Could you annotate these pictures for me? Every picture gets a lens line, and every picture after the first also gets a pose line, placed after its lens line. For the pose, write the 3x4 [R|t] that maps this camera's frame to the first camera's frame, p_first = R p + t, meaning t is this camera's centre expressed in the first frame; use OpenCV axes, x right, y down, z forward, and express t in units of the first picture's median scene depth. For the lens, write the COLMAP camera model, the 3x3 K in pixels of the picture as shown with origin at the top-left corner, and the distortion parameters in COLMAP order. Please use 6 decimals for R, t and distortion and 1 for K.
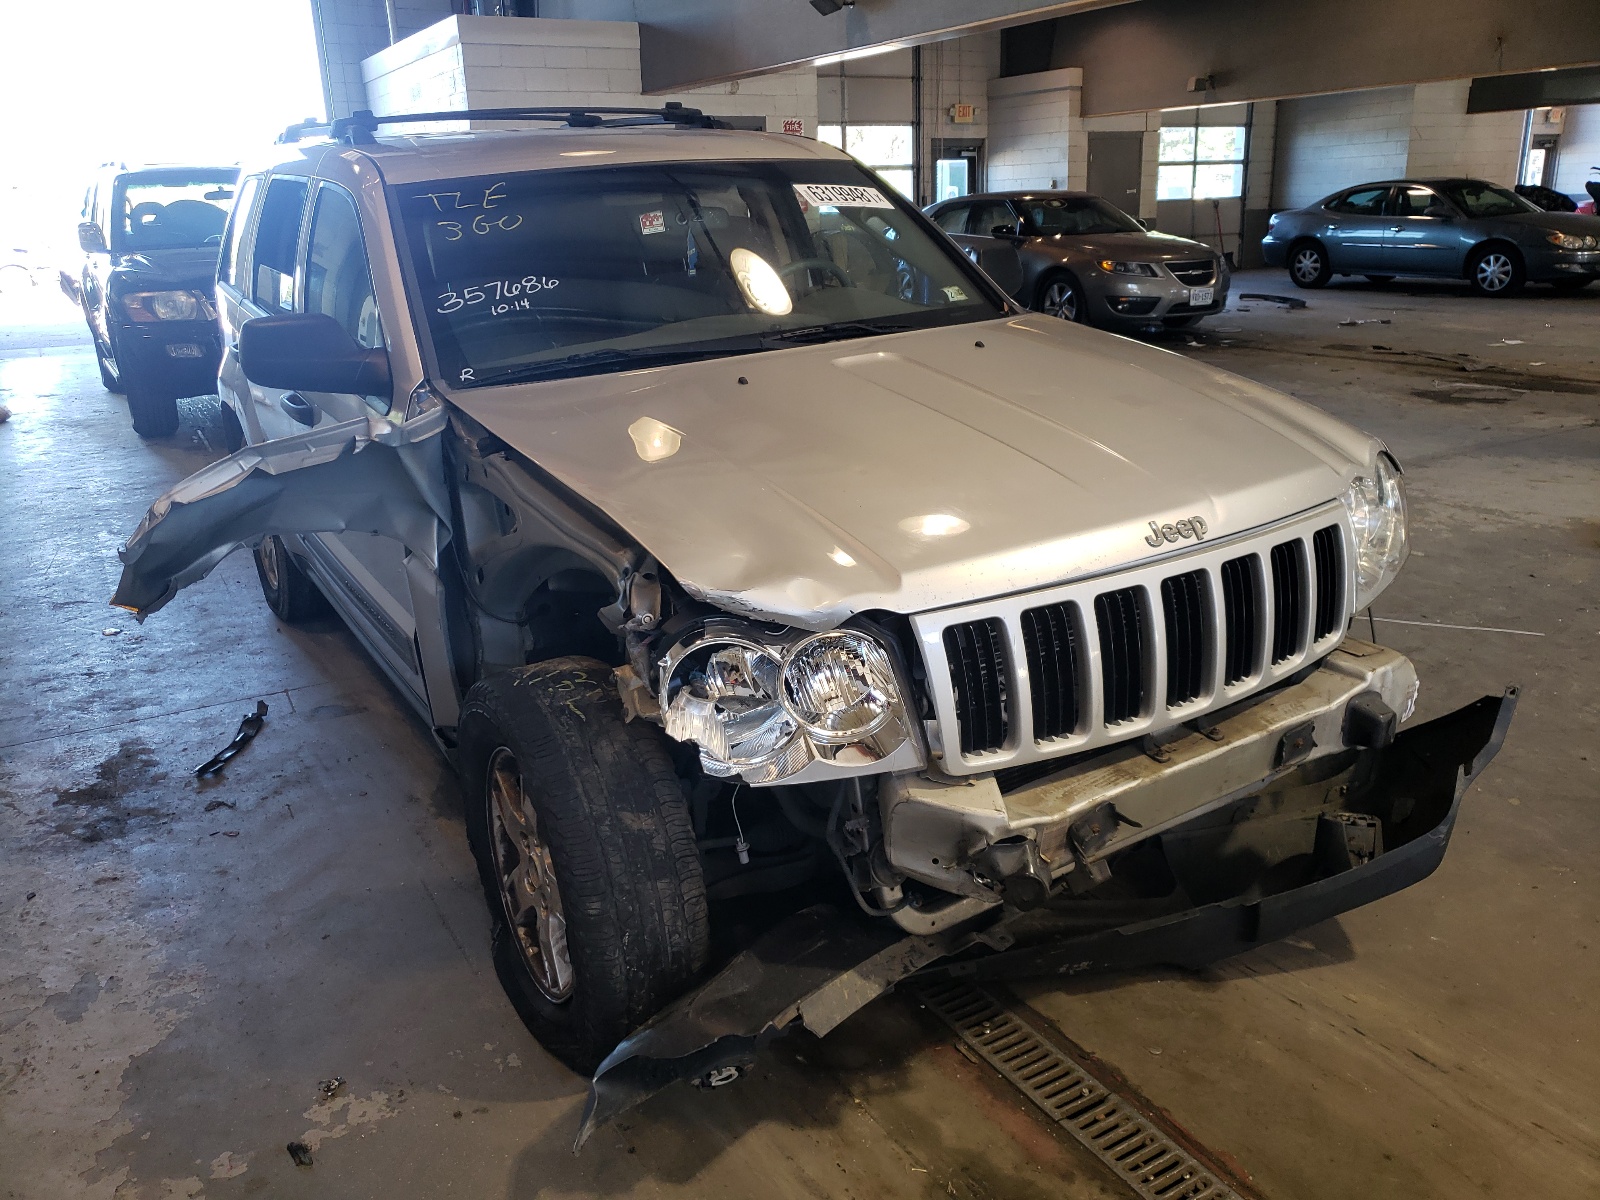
lens RADIAL K [[1204.3, 0, 800.0], [0, 1204.3, 600.0], [0, 0, 1]] dist [0.045213, -0.004362]
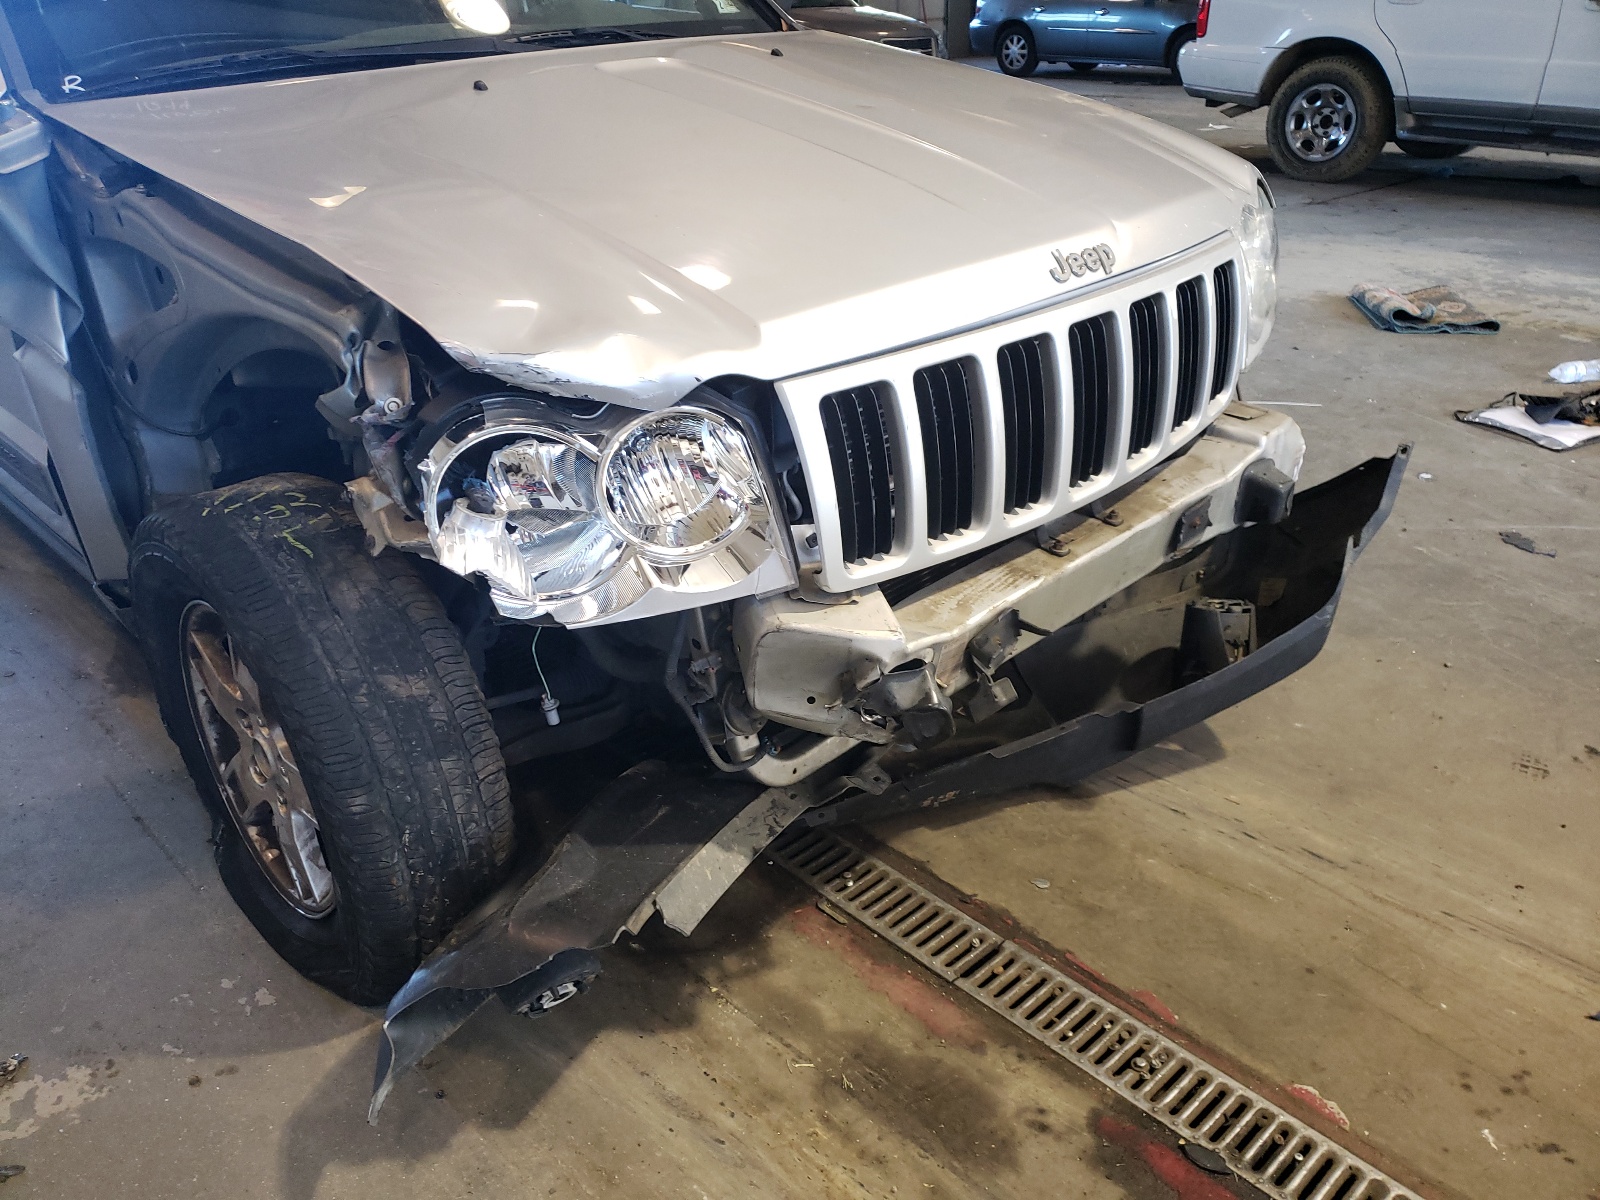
lens RADIAL K [[1281.1, 0, 801.1], [0, 1281.1, 618.7], [0, 0, 1]] dist [0.058935, -0.037709]
pose [[0.977658, -0.080320, 0.194252, -0.045452], [0.048262, 0.985201, 0.164467, 0.022779], [-0.204588, -0.151417, 0.967066, 0.179599]]
